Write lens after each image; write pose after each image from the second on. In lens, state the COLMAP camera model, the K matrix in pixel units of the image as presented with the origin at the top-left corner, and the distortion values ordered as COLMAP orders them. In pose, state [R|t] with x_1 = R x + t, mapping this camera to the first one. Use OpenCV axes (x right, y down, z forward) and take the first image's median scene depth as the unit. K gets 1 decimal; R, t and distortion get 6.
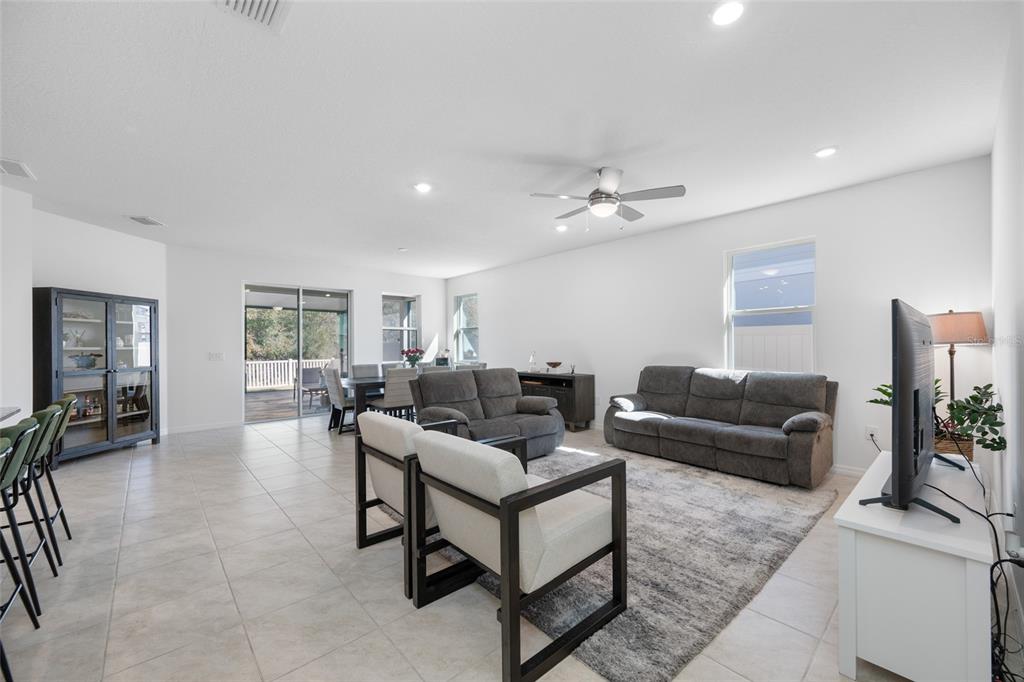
lens RADIAL K [[406.8, 0, 510.5], [0, 406.8, 344.4], [0, 0, 1]] dist [0.000402, 0.000014]
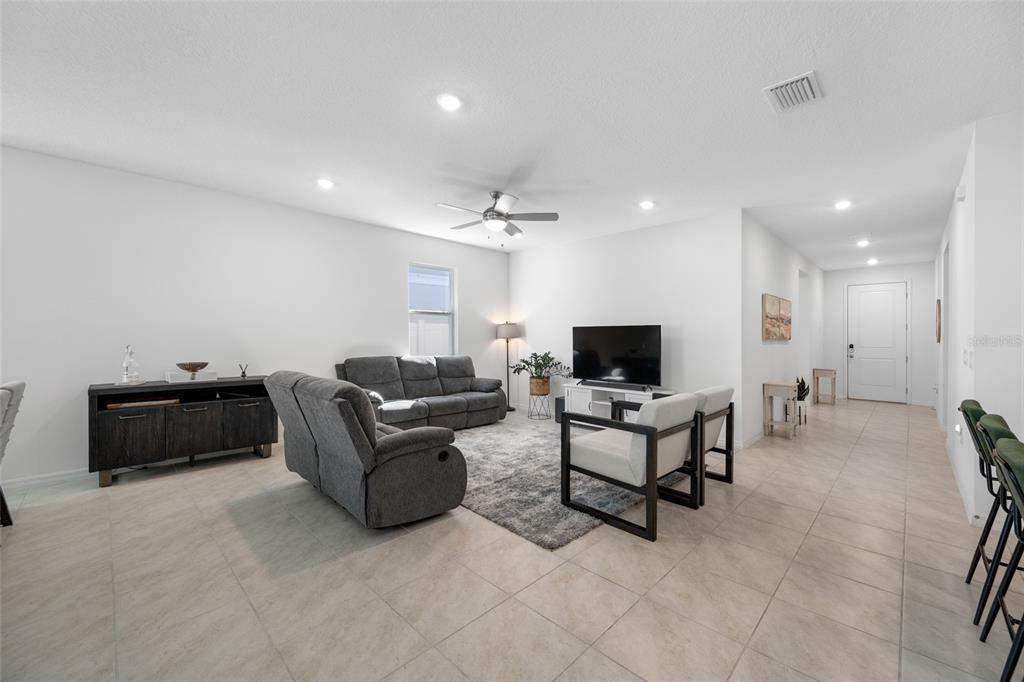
lens RADIAL K [[406.0, 0, 515.7], [0, 406.0, 336.4], [0, 0, 1]] dist [-0.000785, 0.000195]
pose [[-0.069143, 0.007700, 0.997577, -0.911262], [-0.009508, 0.999920, -0.008377, 0.007926], [-0.997561, -0.010064, -0.069065, 0.956864]]
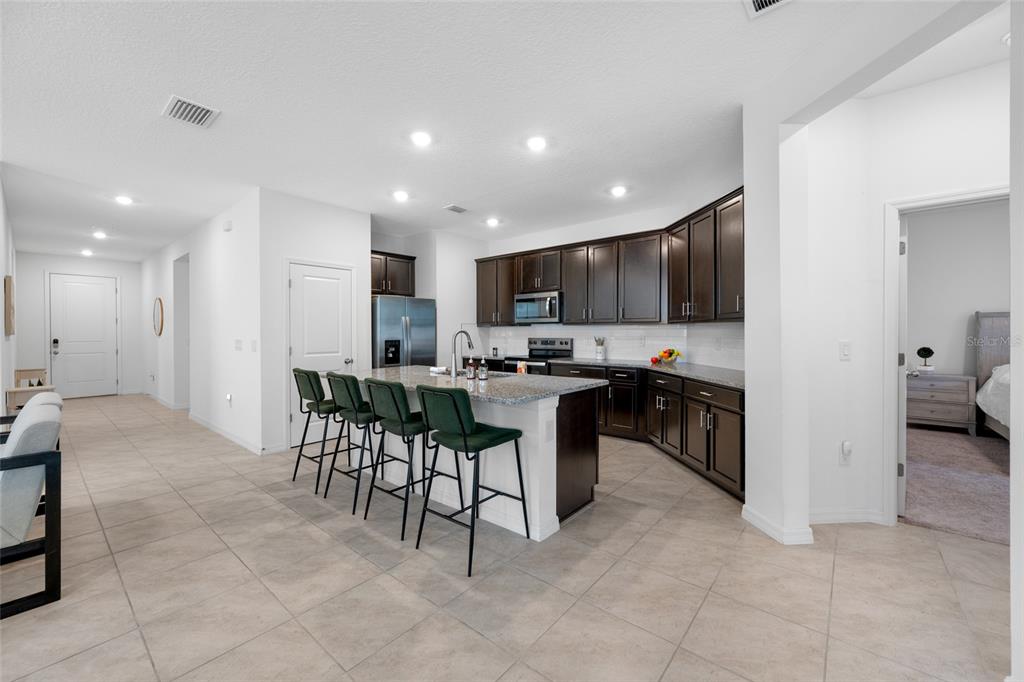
lens RADIAL K [[407.4, 0, 508.4], [0, 407.4, 329.0], [0, 0, 1]] dist [0.006354, 0.000010]
pose [[-0.990627, 0.010090, -0.136223, -0.751763], [0.011300, 0.999903, -0.008110, 0.007083], [0.136128, -0.009573, -0.990645, 1.277915]]
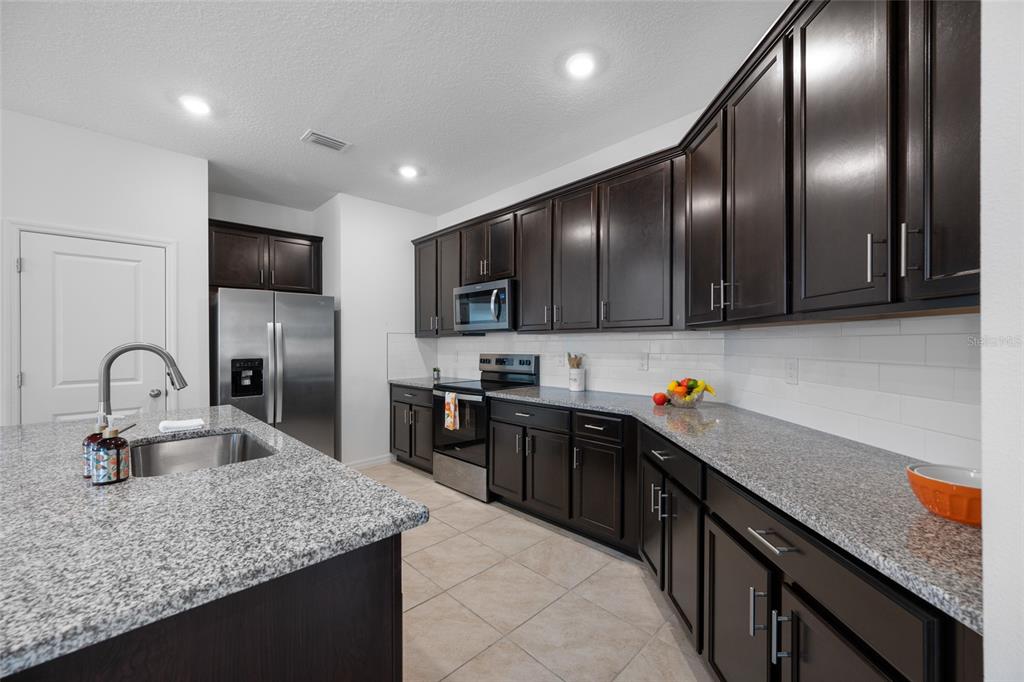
lens RADIAL K [[406.8, 0, 510.5], [0, 406.8, 344.4], [0, 0, 1]] dist [0.000402, 0.000014]
pose [[-0.999240, 0.014438, -0.036216, -1.097751], [0.014469, 0.999895, -0.000597, 0.006627], [0.036203, -0.001120, -0.999344, 0.752960]]
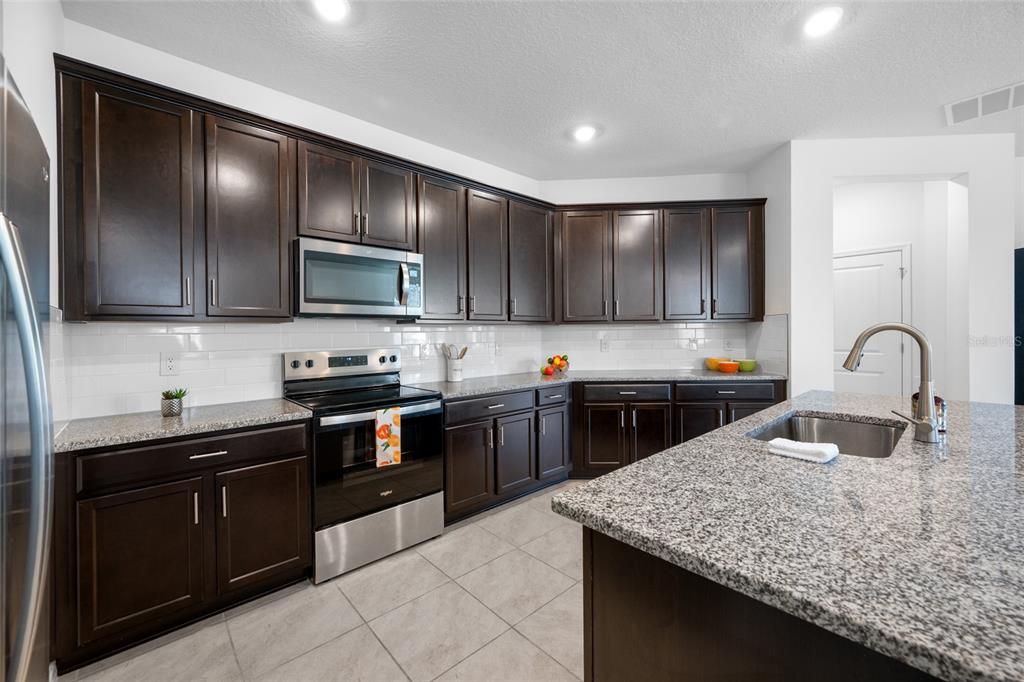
lens RADIAL K [[406.0, 0, 515.7], [0, 406.0, 336.4], [0, 0, 1]] dist [-0.000785, 0.000195]
pose [[0.008210, 0.014742, -0.999858, -0.407648], [0.016493, 0.999753, 0.014876, 0.000315], [0.999830, -0.016613, 0.007965, 0.023781]]
